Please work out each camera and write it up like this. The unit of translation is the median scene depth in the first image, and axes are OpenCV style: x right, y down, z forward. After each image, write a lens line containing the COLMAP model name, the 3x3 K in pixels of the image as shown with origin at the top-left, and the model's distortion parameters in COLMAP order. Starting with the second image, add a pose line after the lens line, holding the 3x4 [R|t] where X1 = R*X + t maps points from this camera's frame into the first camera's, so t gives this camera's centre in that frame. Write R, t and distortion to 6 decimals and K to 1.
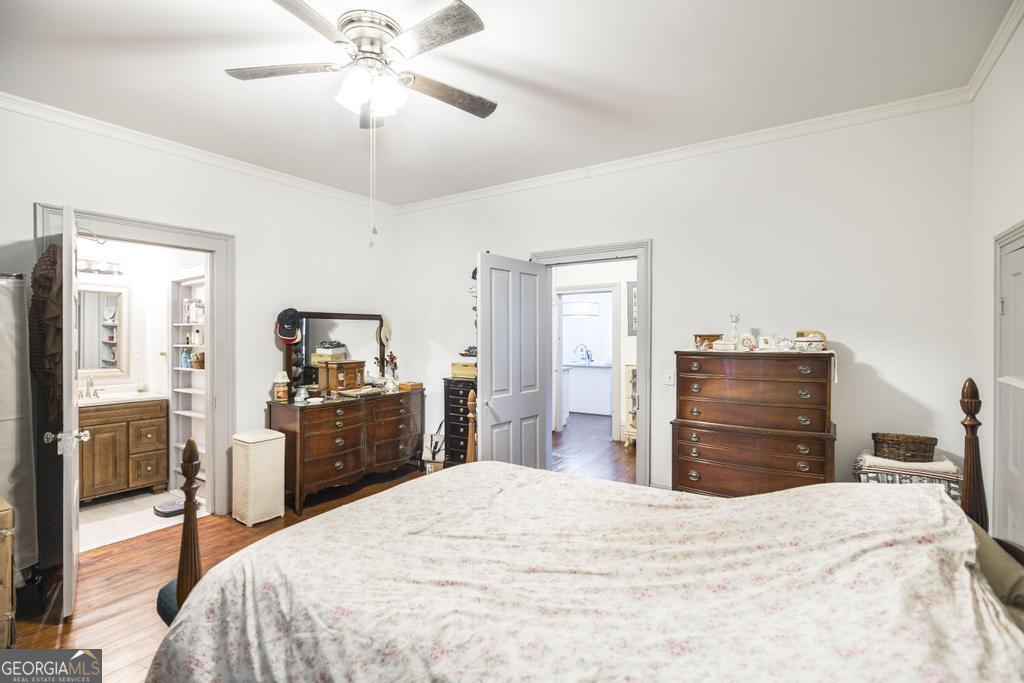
lens RADIAL K [[476.6, 0, 512.0], [0, 476.6, 341.5], [0, 0, 1]] dist [-0.000587, 0.000049]
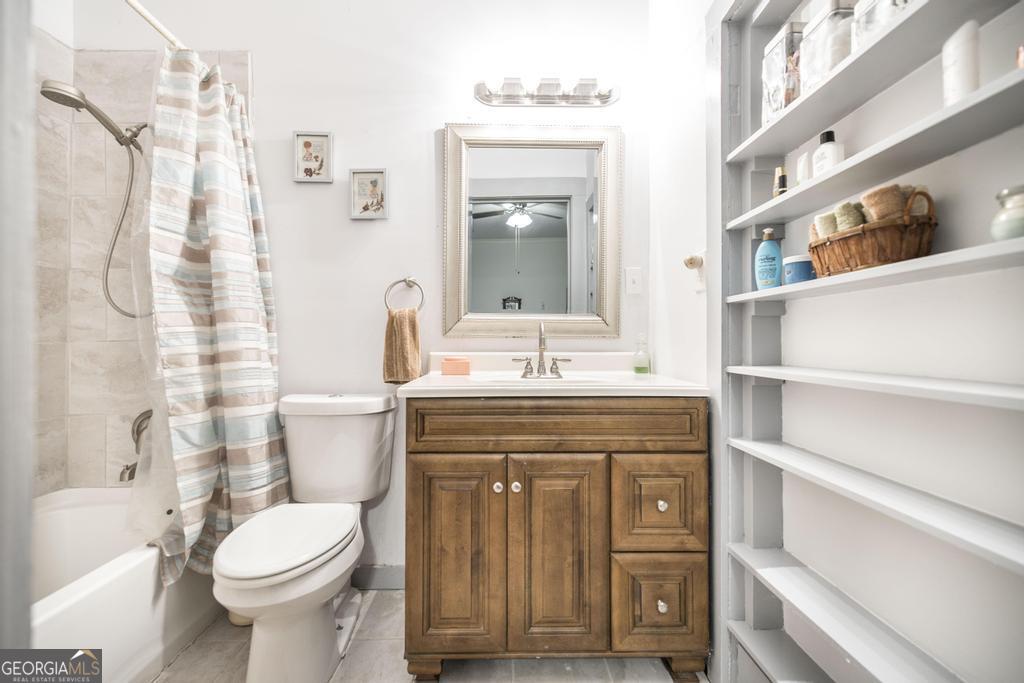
lens RADIAL K [[438.3, 0, 508.4], [0, 438.3, 331.1], [0, 0, 1]] dist [0.001060, 0.000144]
pose [[0.575663, -0.020724, -0.817425, -0.577160], [-0.009295, 0.999448, -0.031885, 0.090301], [0.817635, 0.025953, 0.575152, 0.742373]]
